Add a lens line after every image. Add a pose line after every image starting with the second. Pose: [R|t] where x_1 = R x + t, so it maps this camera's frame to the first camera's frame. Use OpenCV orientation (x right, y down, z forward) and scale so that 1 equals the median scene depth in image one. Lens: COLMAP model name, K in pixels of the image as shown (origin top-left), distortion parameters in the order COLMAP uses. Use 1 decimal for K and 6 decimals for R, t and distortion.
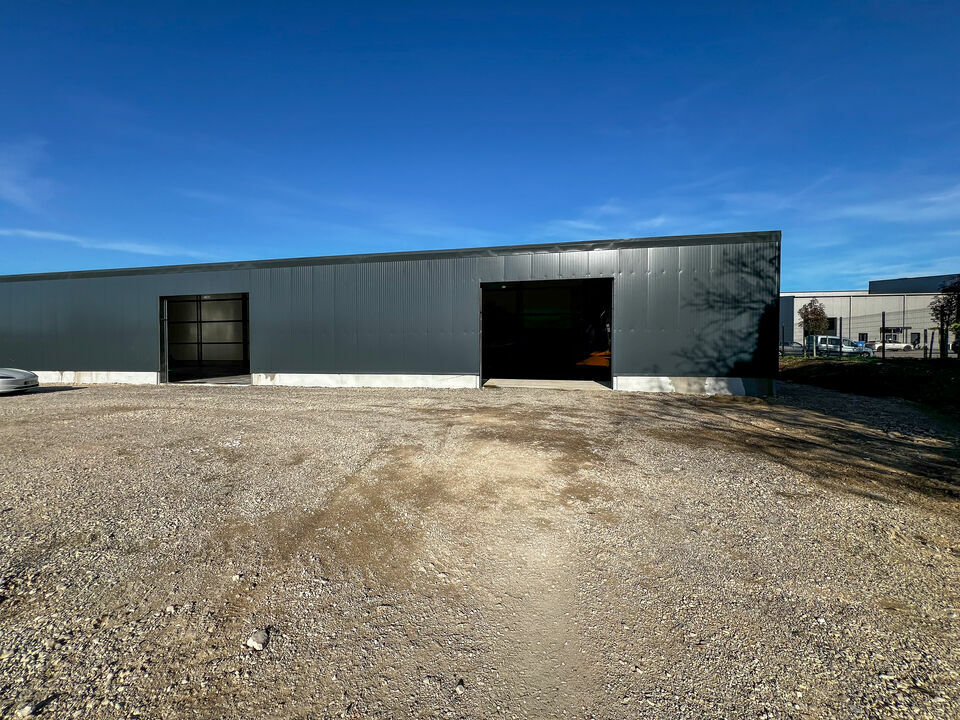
lens RADIAL K [[383.5, 0, 478.0], [0, 383.5, 357.0], [0, 0, 1]] dist [-0.002294, 0.000511]
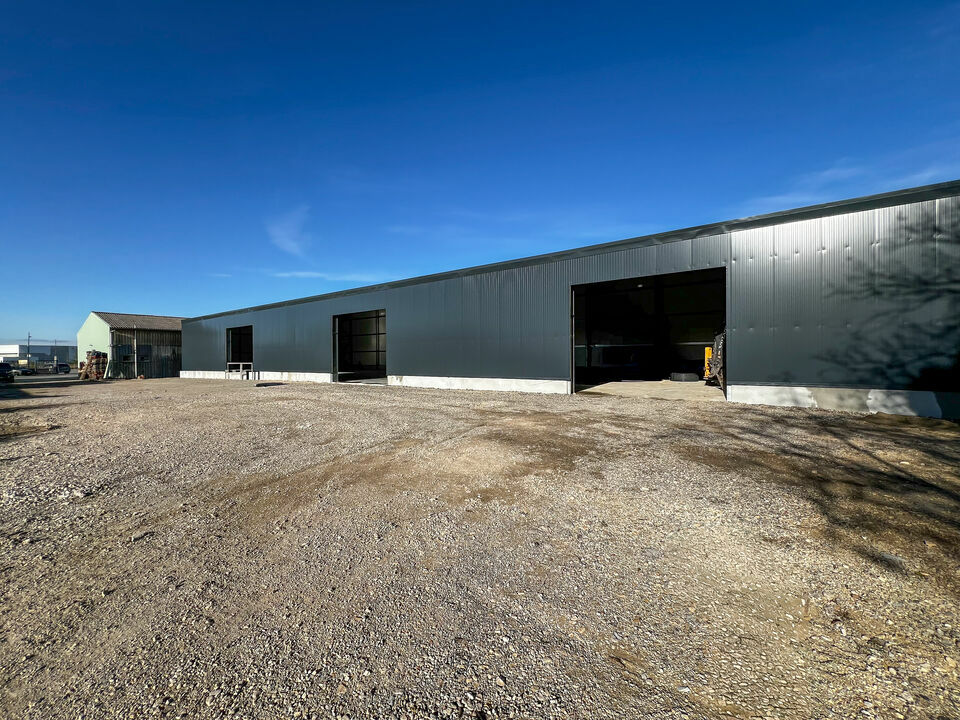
lens RADIAL K [[383.5, 0, 478.0], [0, 383.5, 357.0], [0, 0, 1]] dist [-0.002294, 0.000511]
pose [[0.911273, -0.004826, -0.411774, 0.214067], [-0.001600, 0.999882, -0.015260, 0.003340], [0.411800, 0.014565, 0.911158, 0.020586]]
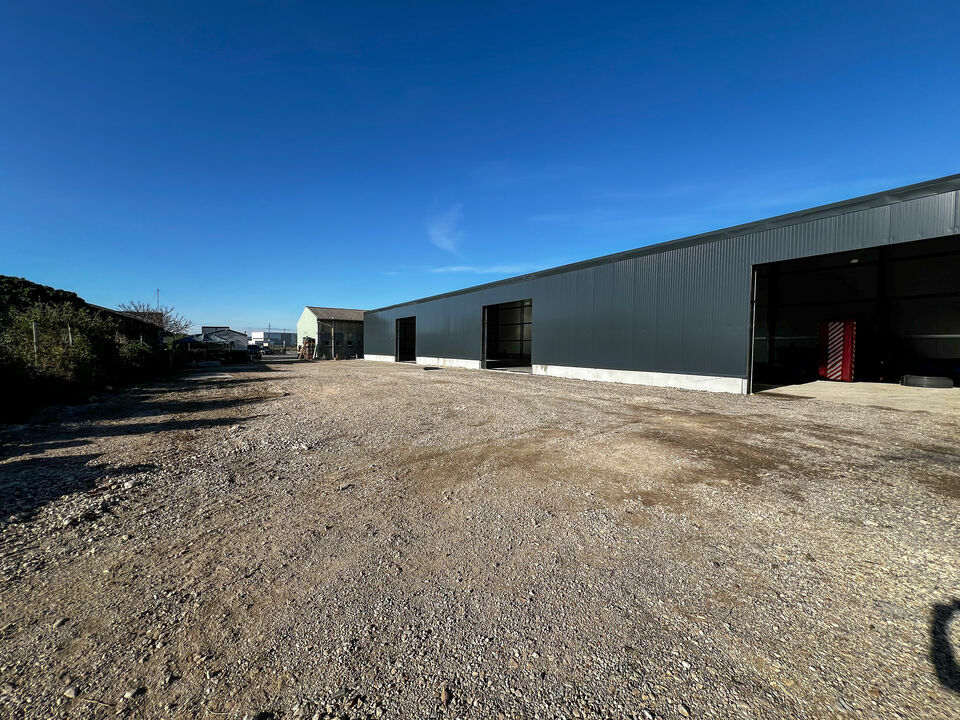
lens RADIAL K [[383.5, 0, 478.0], [0, 383.5, 357.0], [0, 0, 1]] dist [-0.002294, 0.000511]
pose [[0.703660, 0.031082, -0.709857, 0.201128], [-0.027169, 0.999489, 0.016833, 0.004052], [0.710017, 0.007442, 0.704145, 0.016538]]
